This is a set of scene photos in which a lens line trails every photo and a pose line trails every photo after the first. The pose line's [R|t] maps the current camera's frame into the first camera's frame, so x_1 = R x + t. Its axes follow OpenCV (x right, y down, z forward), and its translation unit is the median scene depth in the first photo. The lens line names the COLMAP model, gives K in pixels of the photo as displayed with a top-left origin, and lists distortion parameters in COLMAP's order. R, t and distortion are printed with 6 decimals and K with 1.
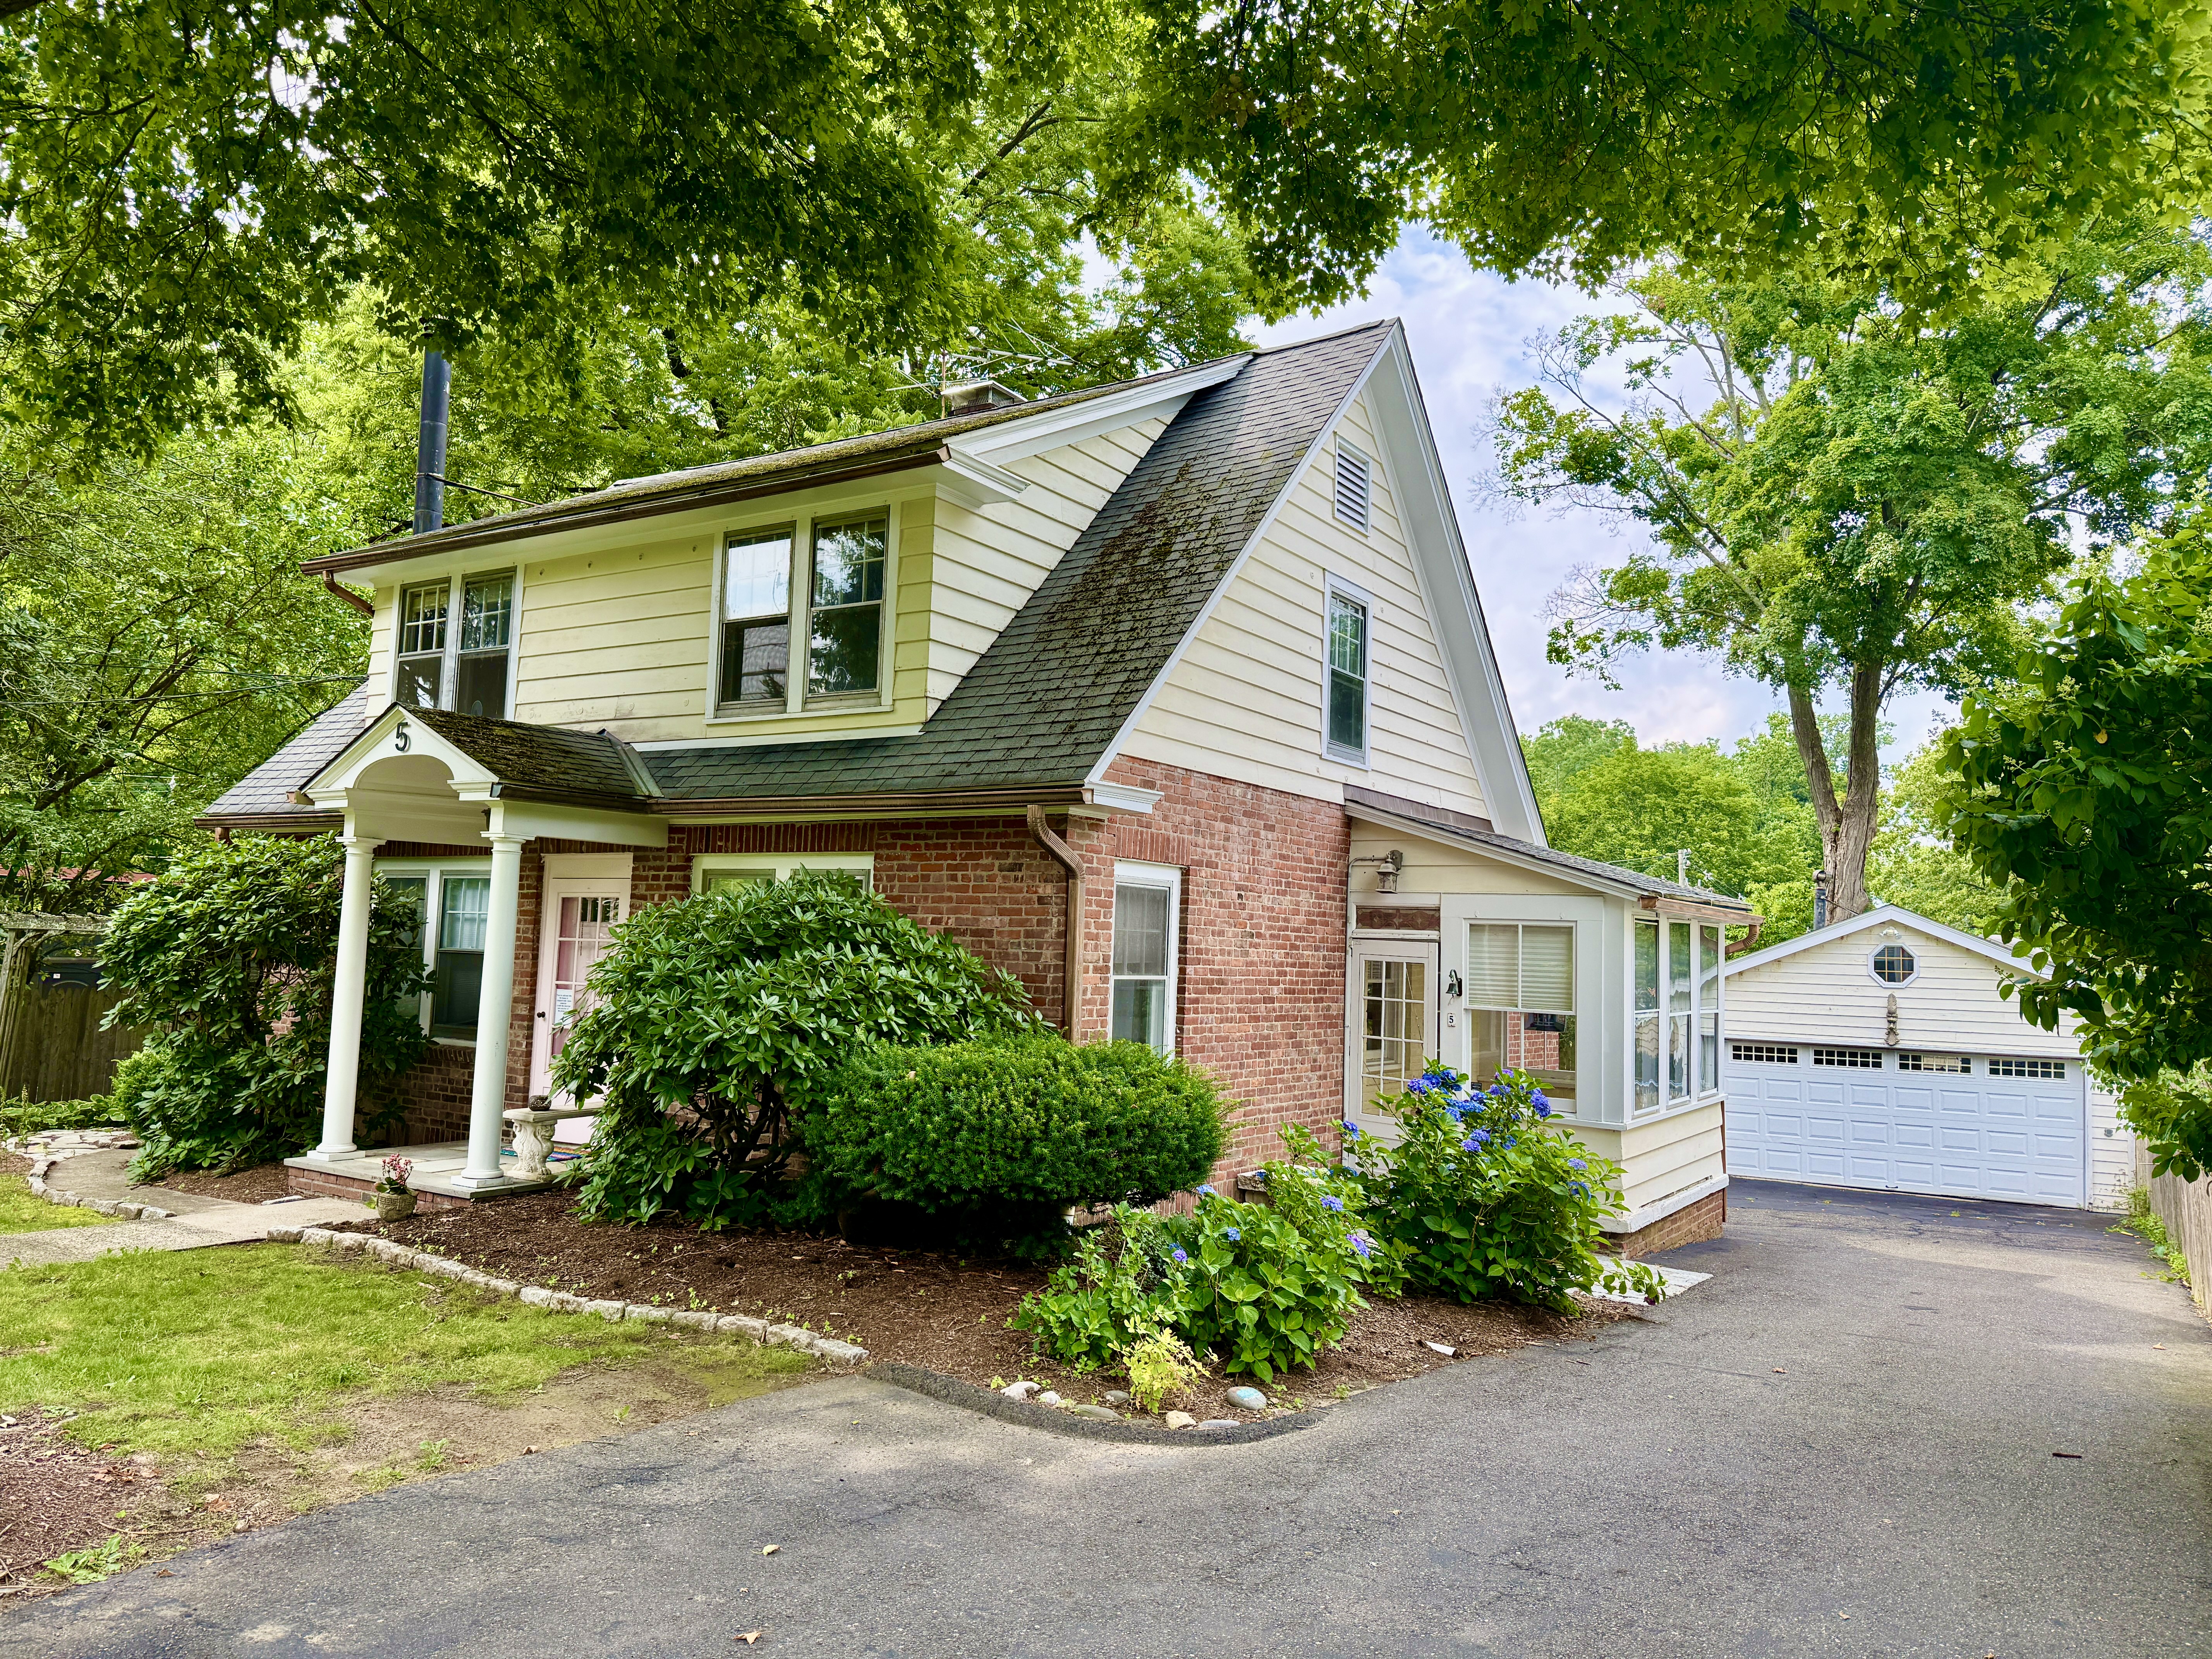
lens RADIAL K [[1554.0, 0, 1103.9], [0, 1554.0, 847.0], [0, 0, 1]] dist [0.163524, -0.306305]
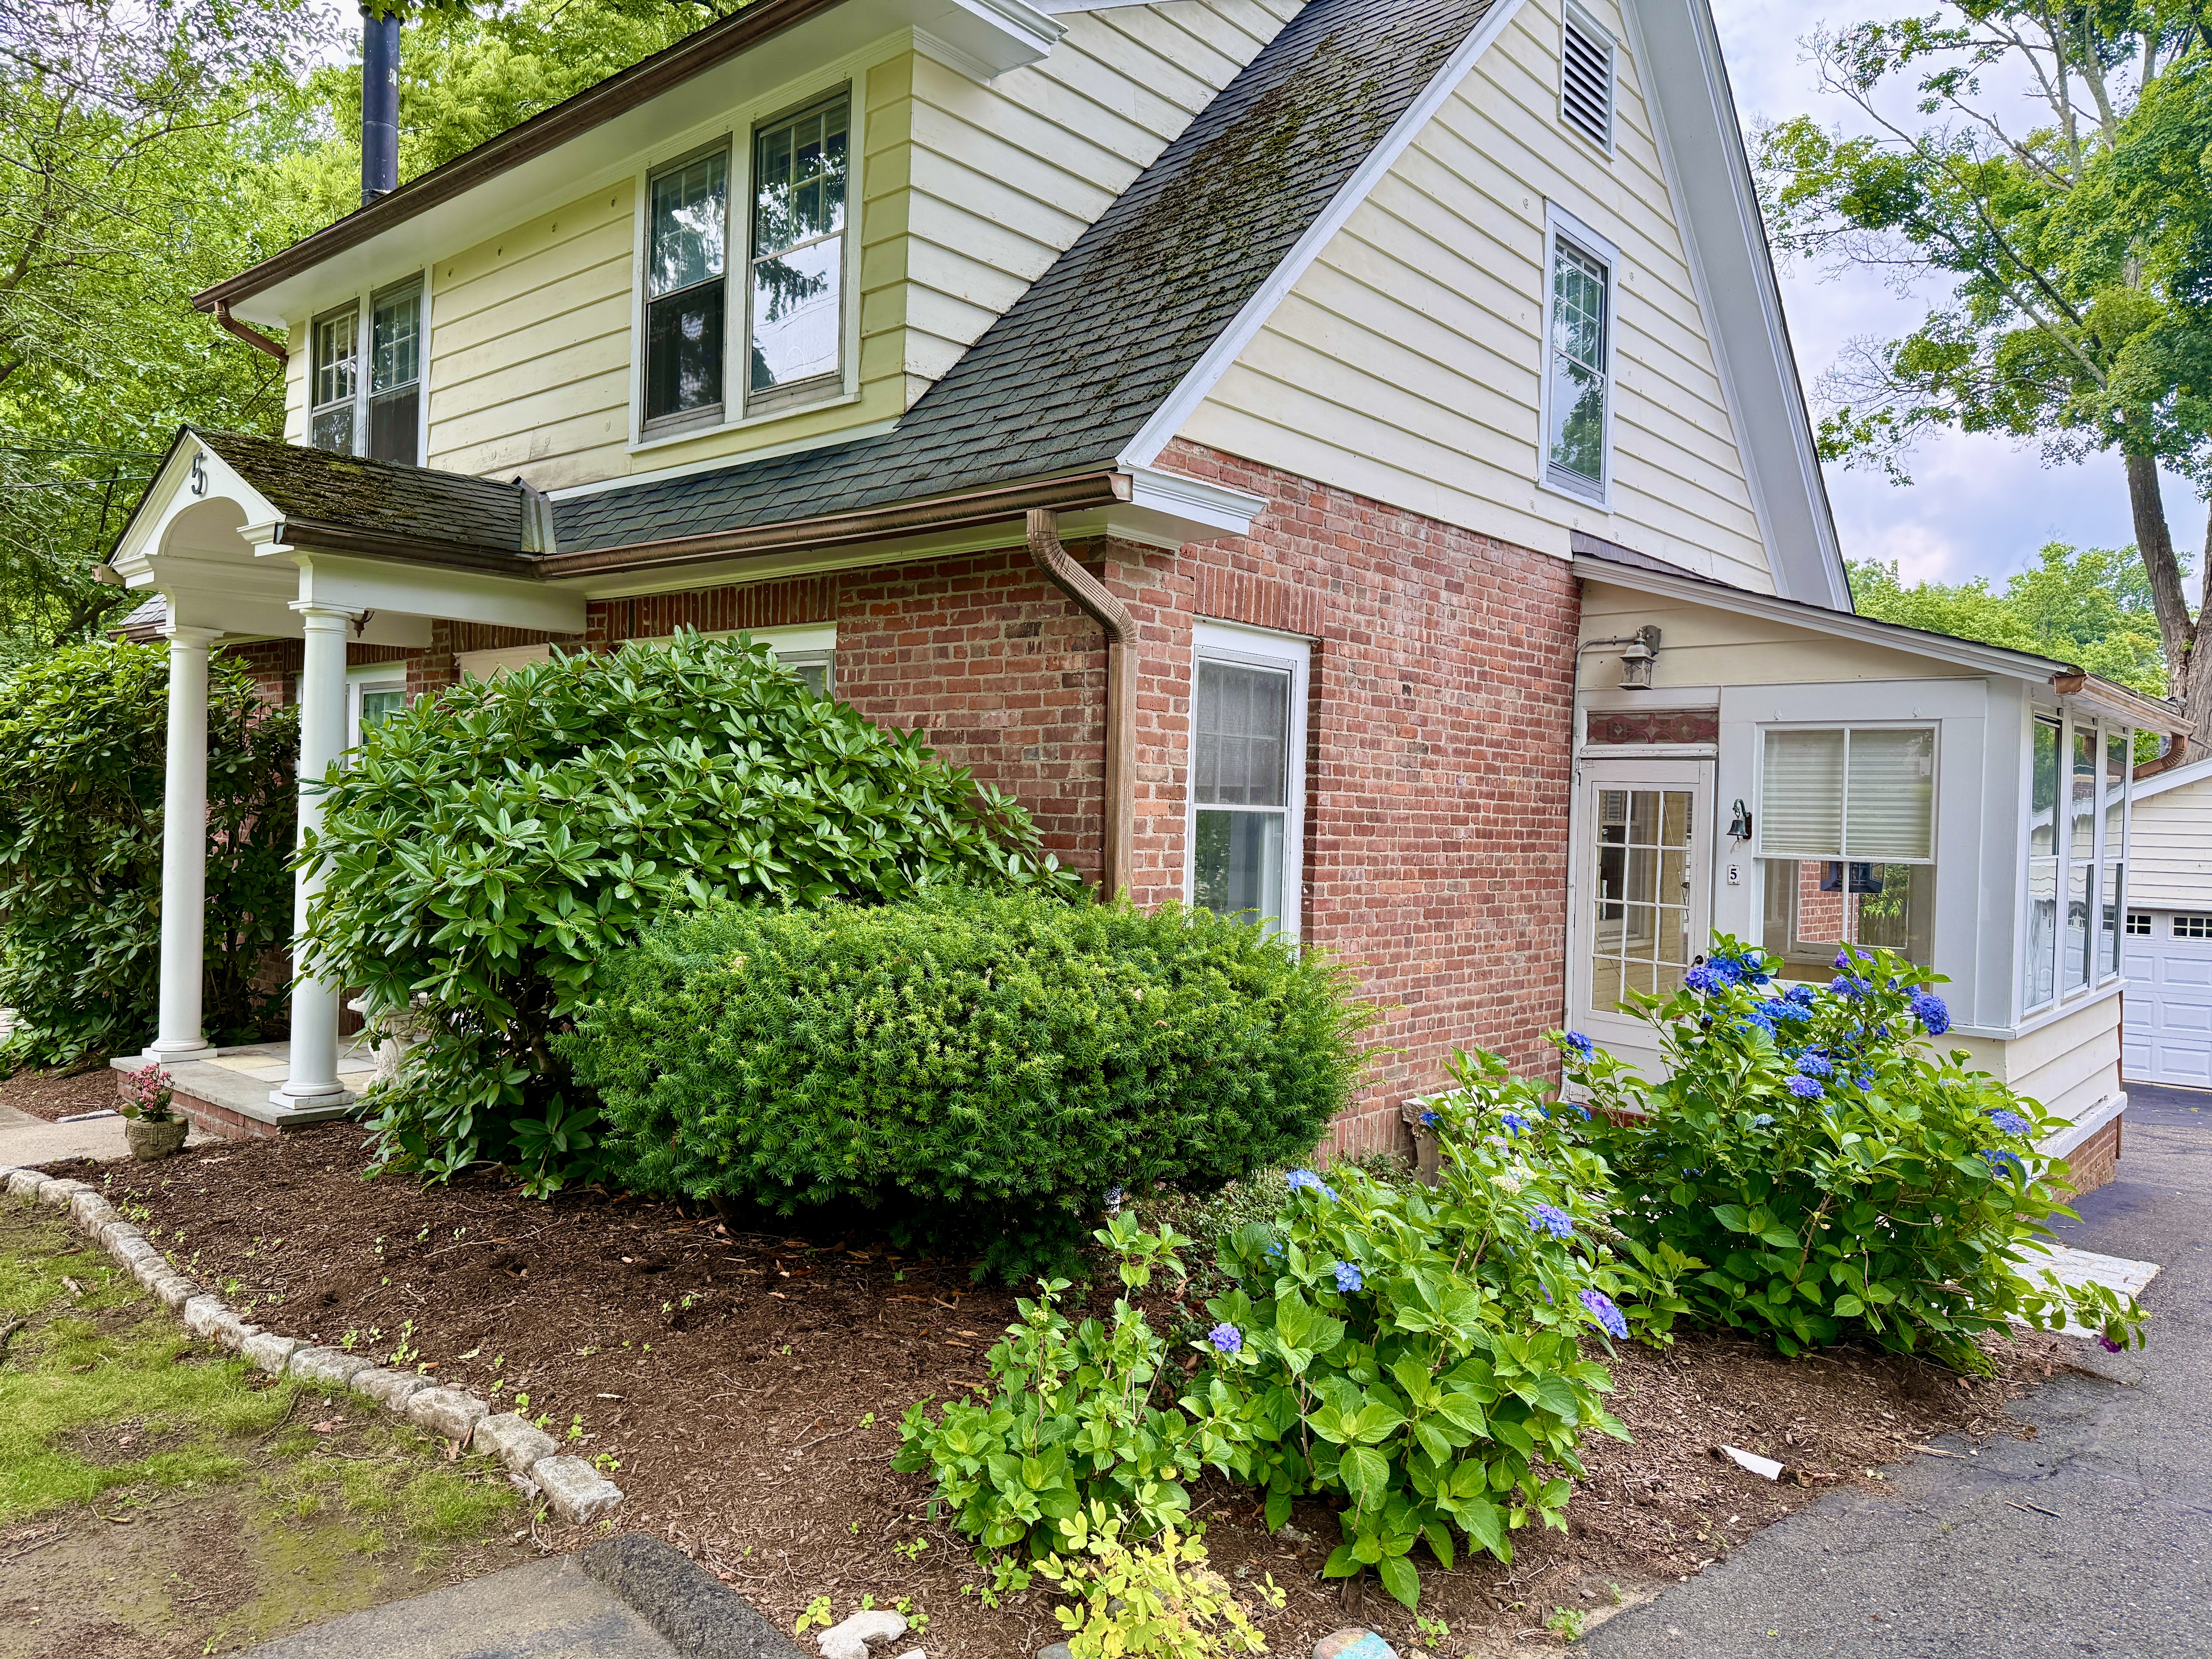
lens RADIAL K [[1554.0, 0, 1103.9], [0, 1554.0, 847.0], [0, 0, 1]] dist [0.163524, -0.306305]
pose [[0.991617, -0.005122, -0.129109, 0.048711], [0.015671, 0.996605, 0.080827, 0.045728], [0.128257, -0.082173, 0.988331, 0.344536]]
